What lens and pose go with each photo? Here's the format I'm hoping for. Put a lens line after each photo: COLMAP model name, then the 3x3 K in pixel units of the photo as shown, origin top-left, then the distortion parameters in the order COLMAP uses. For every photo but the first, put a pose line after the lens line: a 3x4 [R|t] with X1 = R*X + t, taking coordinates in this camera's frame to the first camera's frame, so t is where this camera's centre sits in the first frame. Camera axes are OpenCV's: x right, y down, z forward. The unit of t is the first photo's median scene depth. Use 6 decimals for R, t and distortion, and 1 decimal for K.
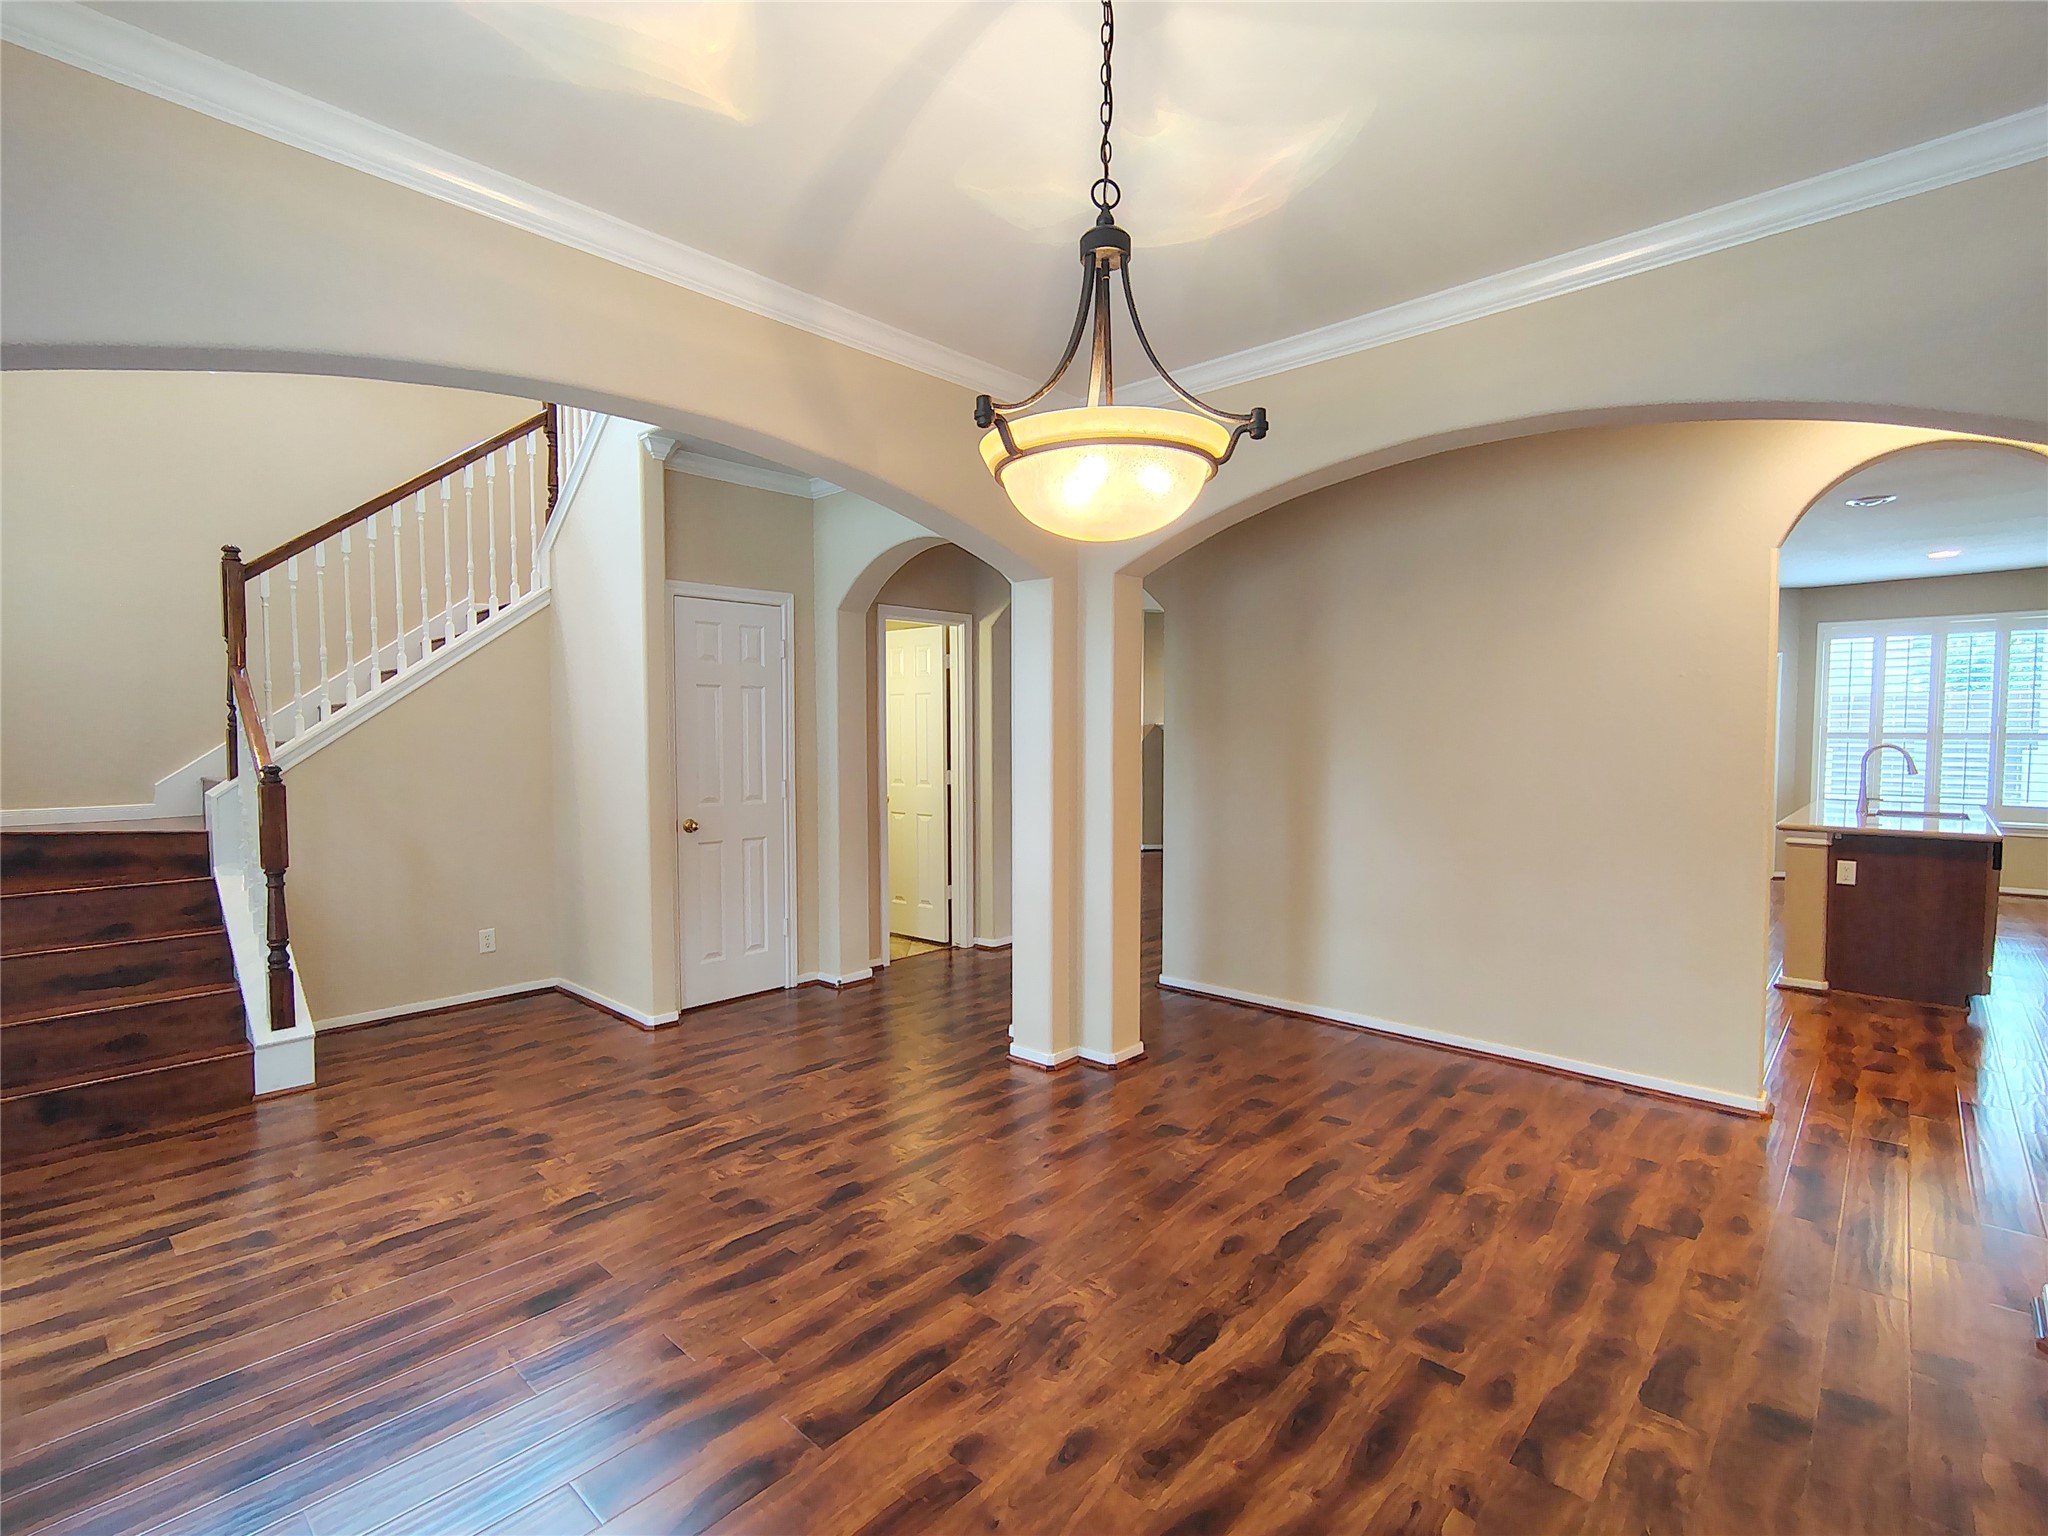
lens RADIAL K [[957.4, 0, 1024.3], [0, 957.4, 778.6], [0, 0, 1]] dist [-0.003596, -0.000155]
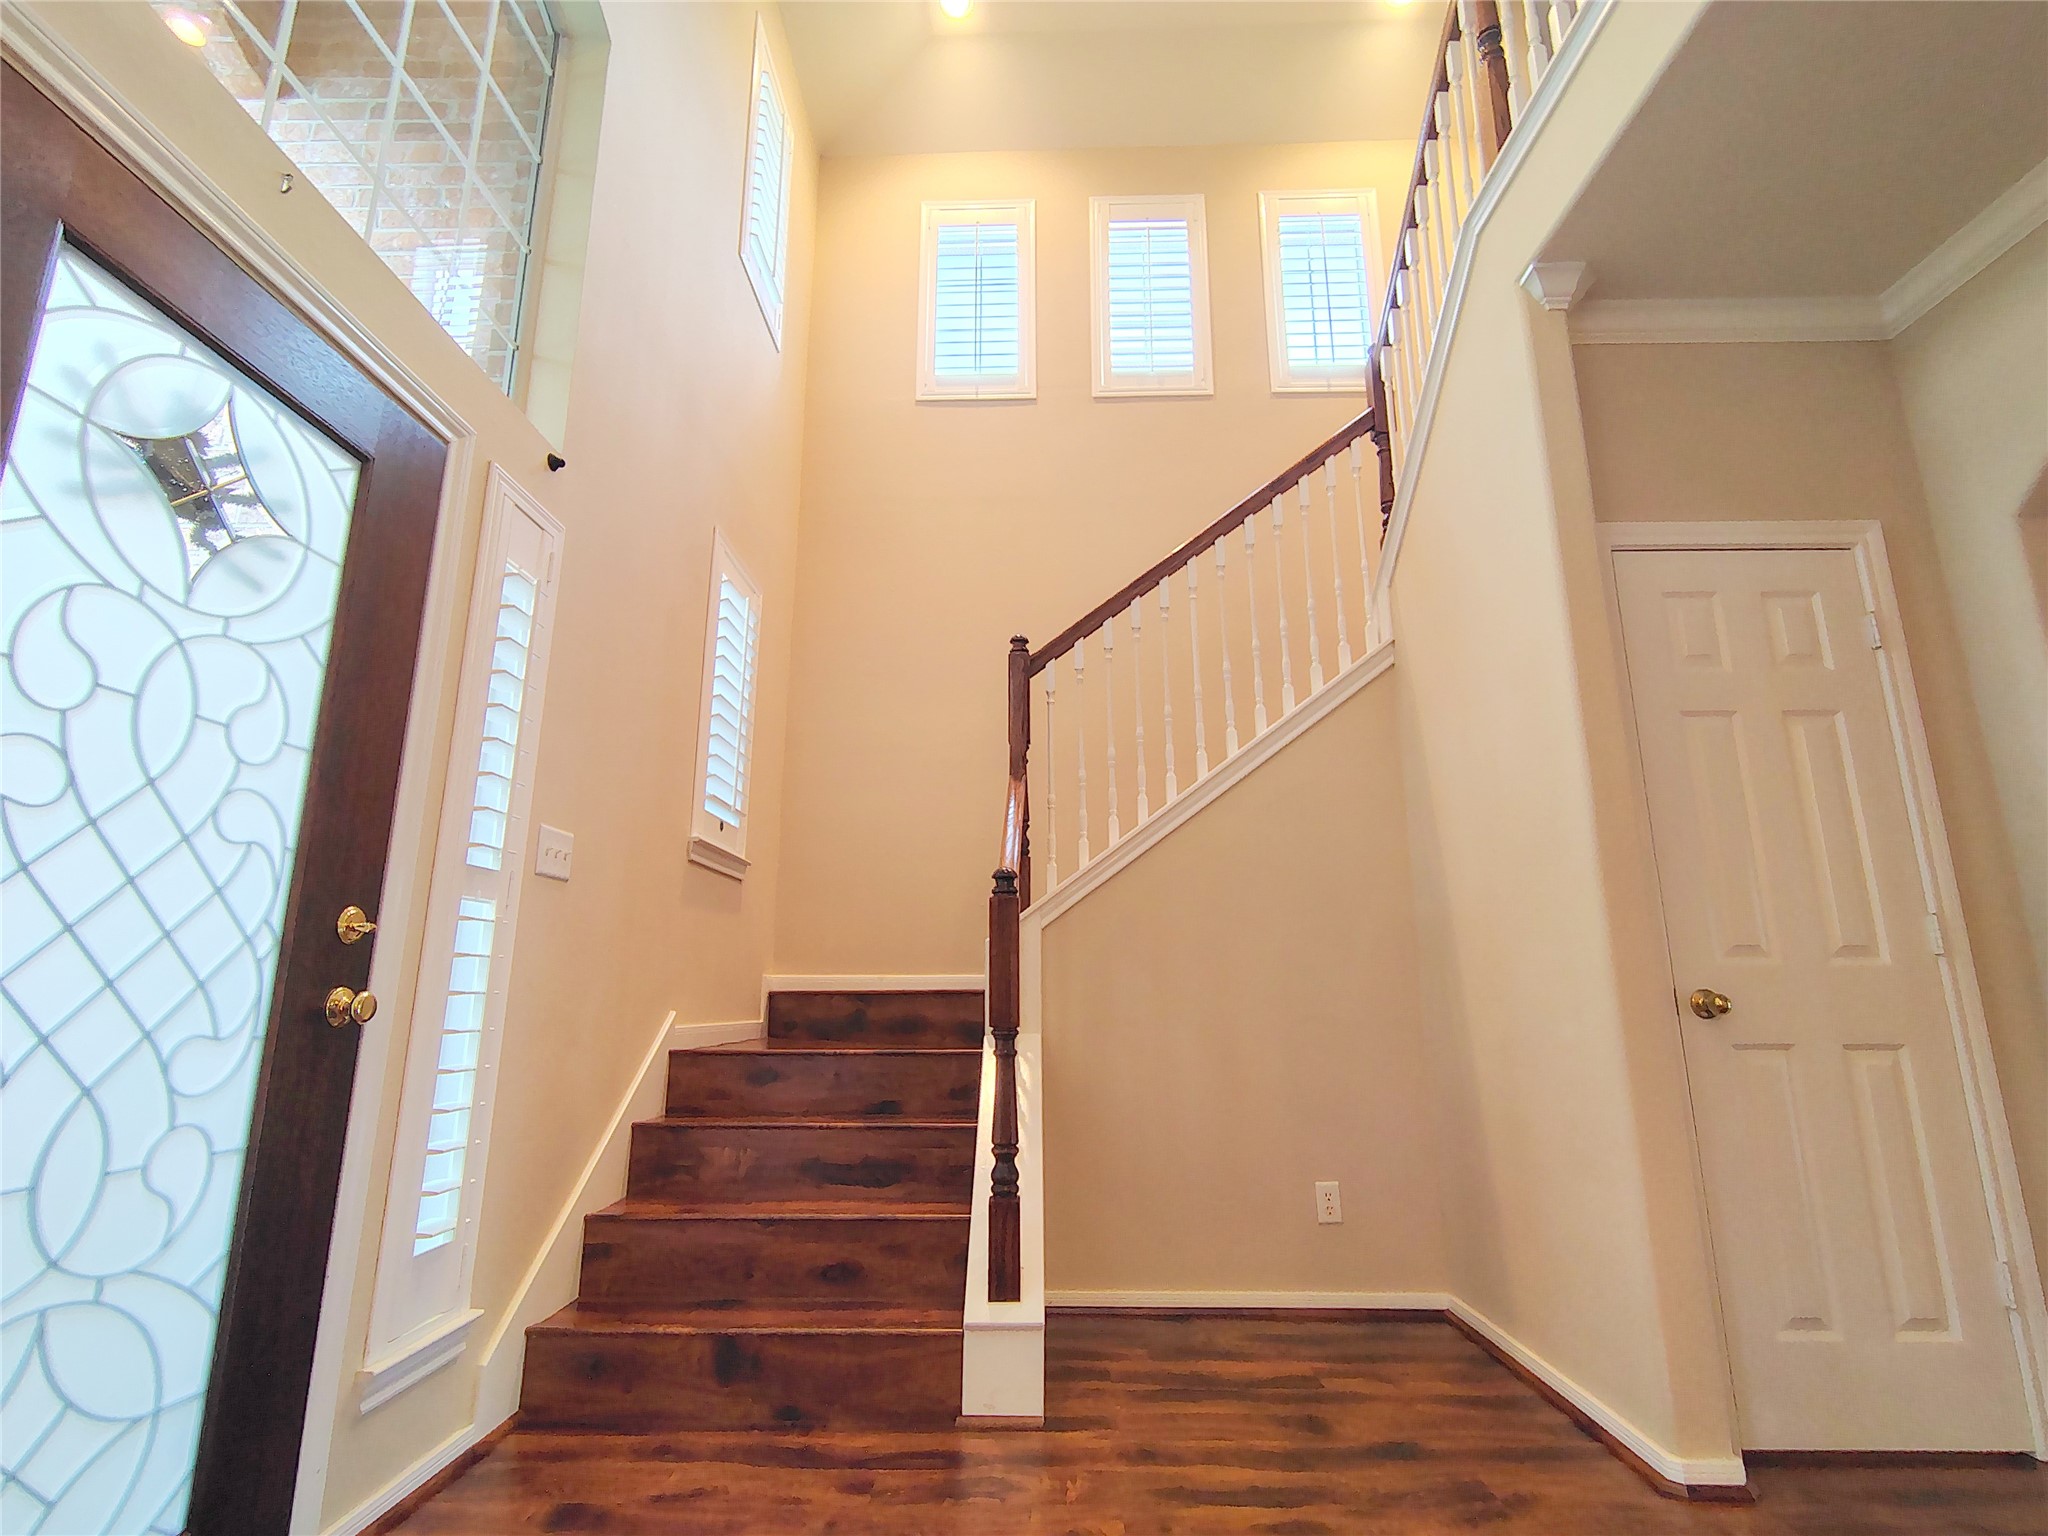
lens RADIAL K [[959.4, 0, 1018.6], [0, 959.4, 772.6], [0, 0, 1]] dist [-0.001027, 0.000370]
pose [[0.661633, -0.165618, -0.731308, -0.263605], [-0.041179, 0.965804, -0.255980, 0.091279], [0.748696, 0.199480, 0.632189, 0.540734]]
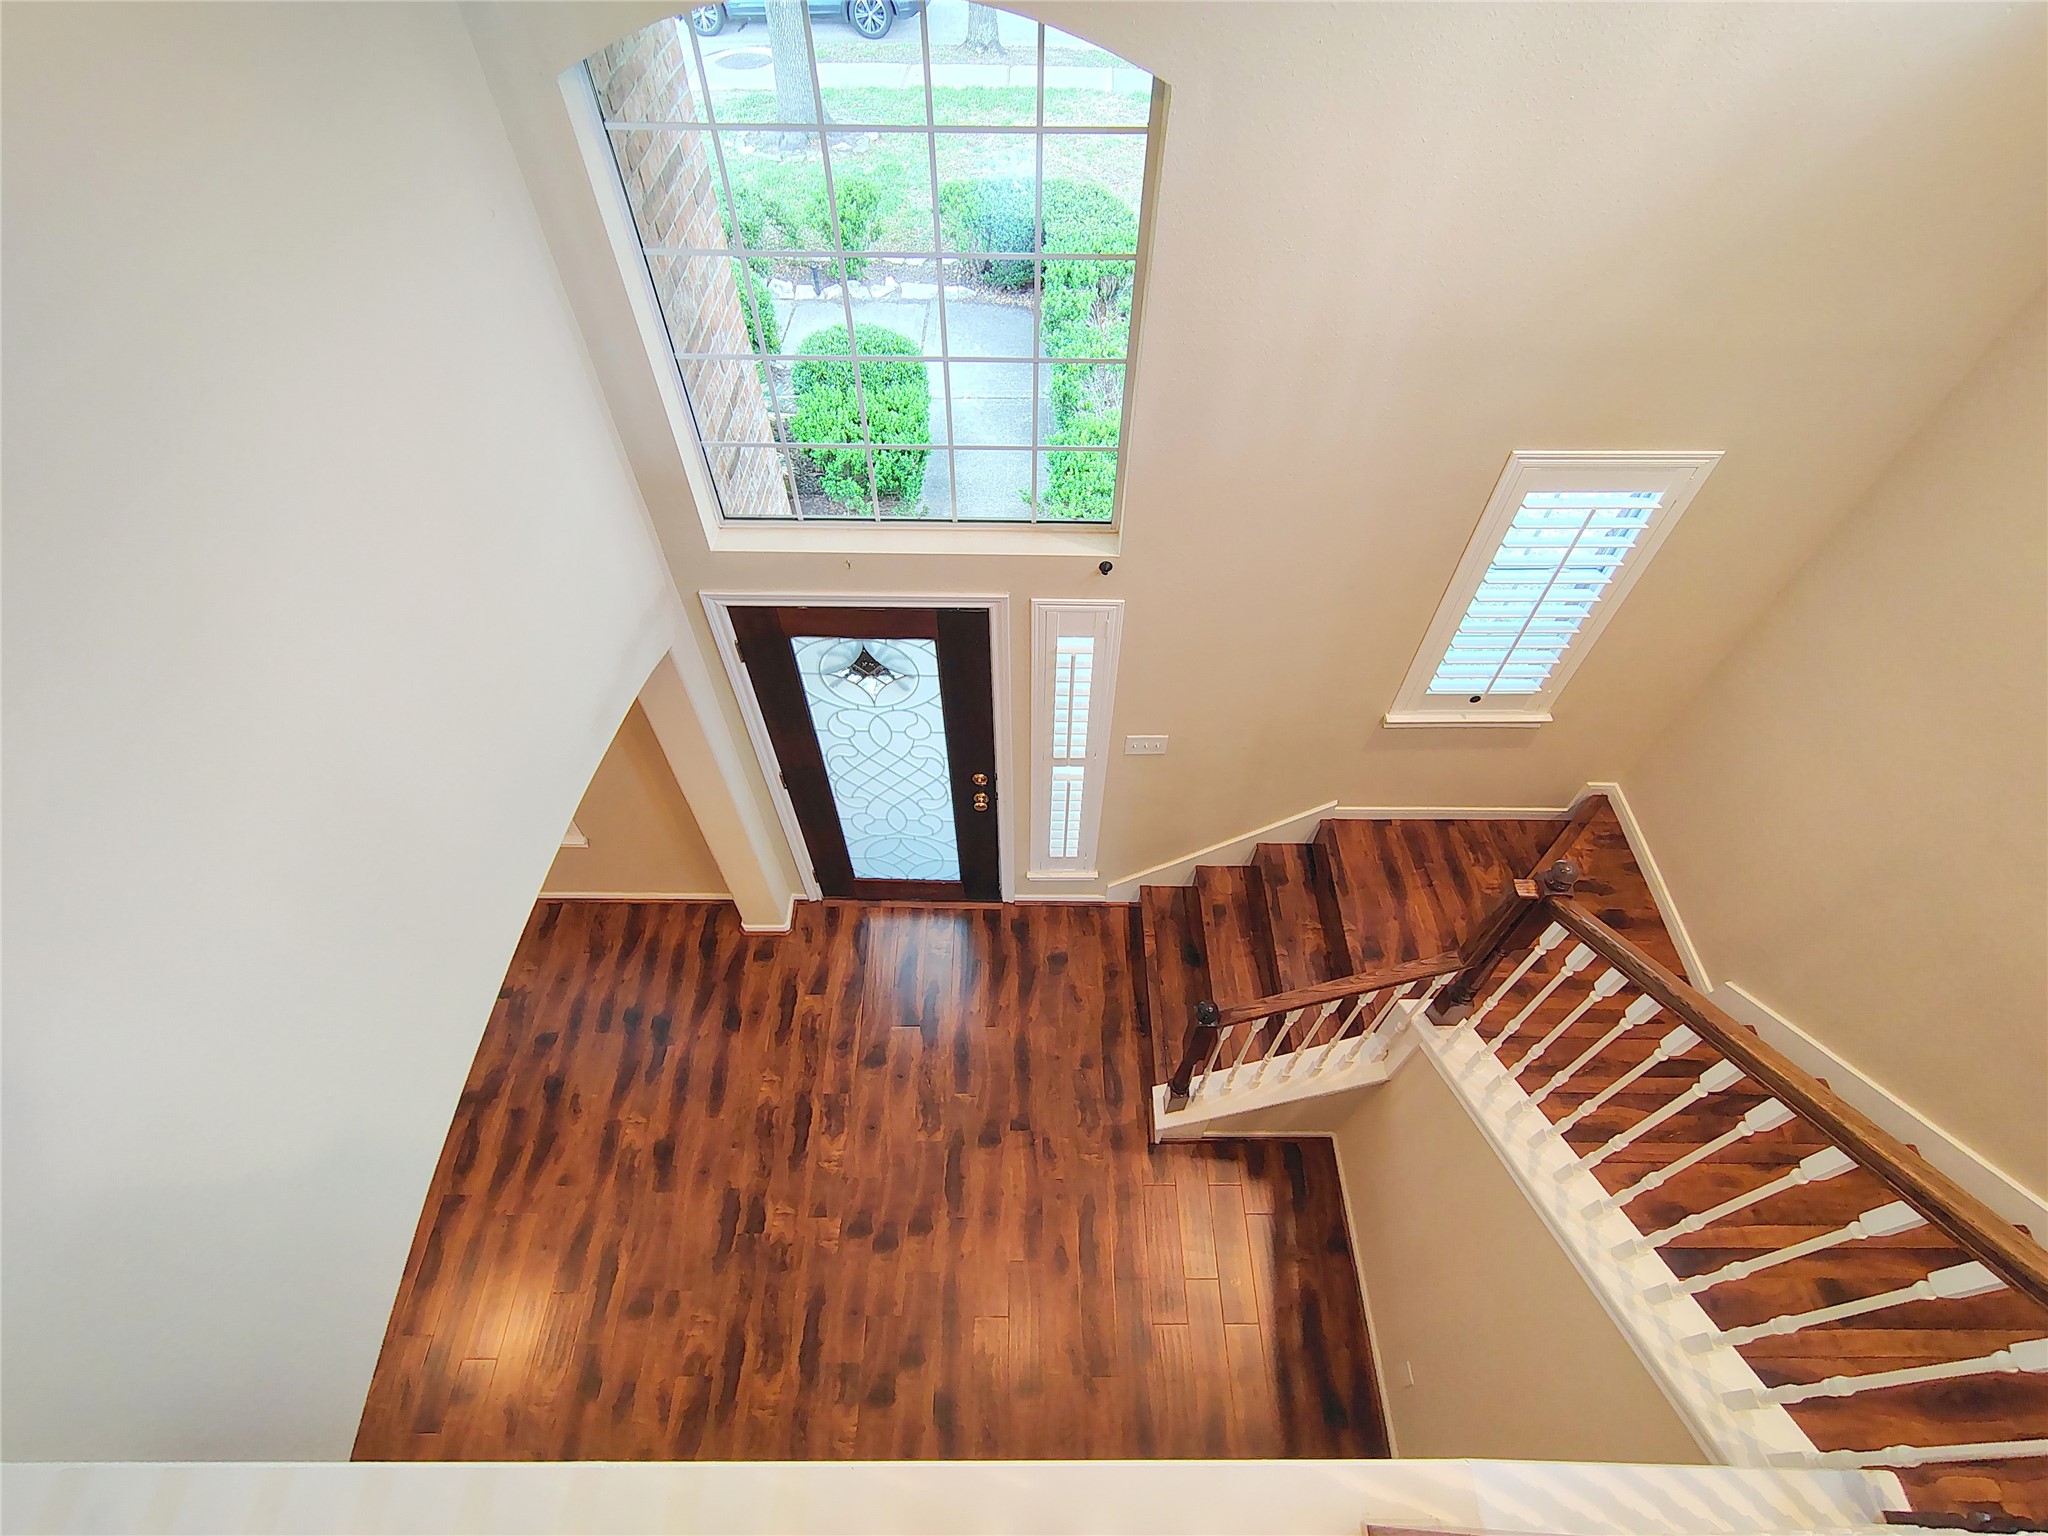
lens RADIAL K [[990.5, 0, 1020.9], [0, 990.5, 771.9], [0, 0, 1]] dist [0.000933, -0.000308]
pose [[-0.741496, 0.543123, -0.393956, -0.401132], [-0.025230, 0.564169, 0.825274, -0.856147], [0.670482, 0.621877, -0.404626, 1.075234]]
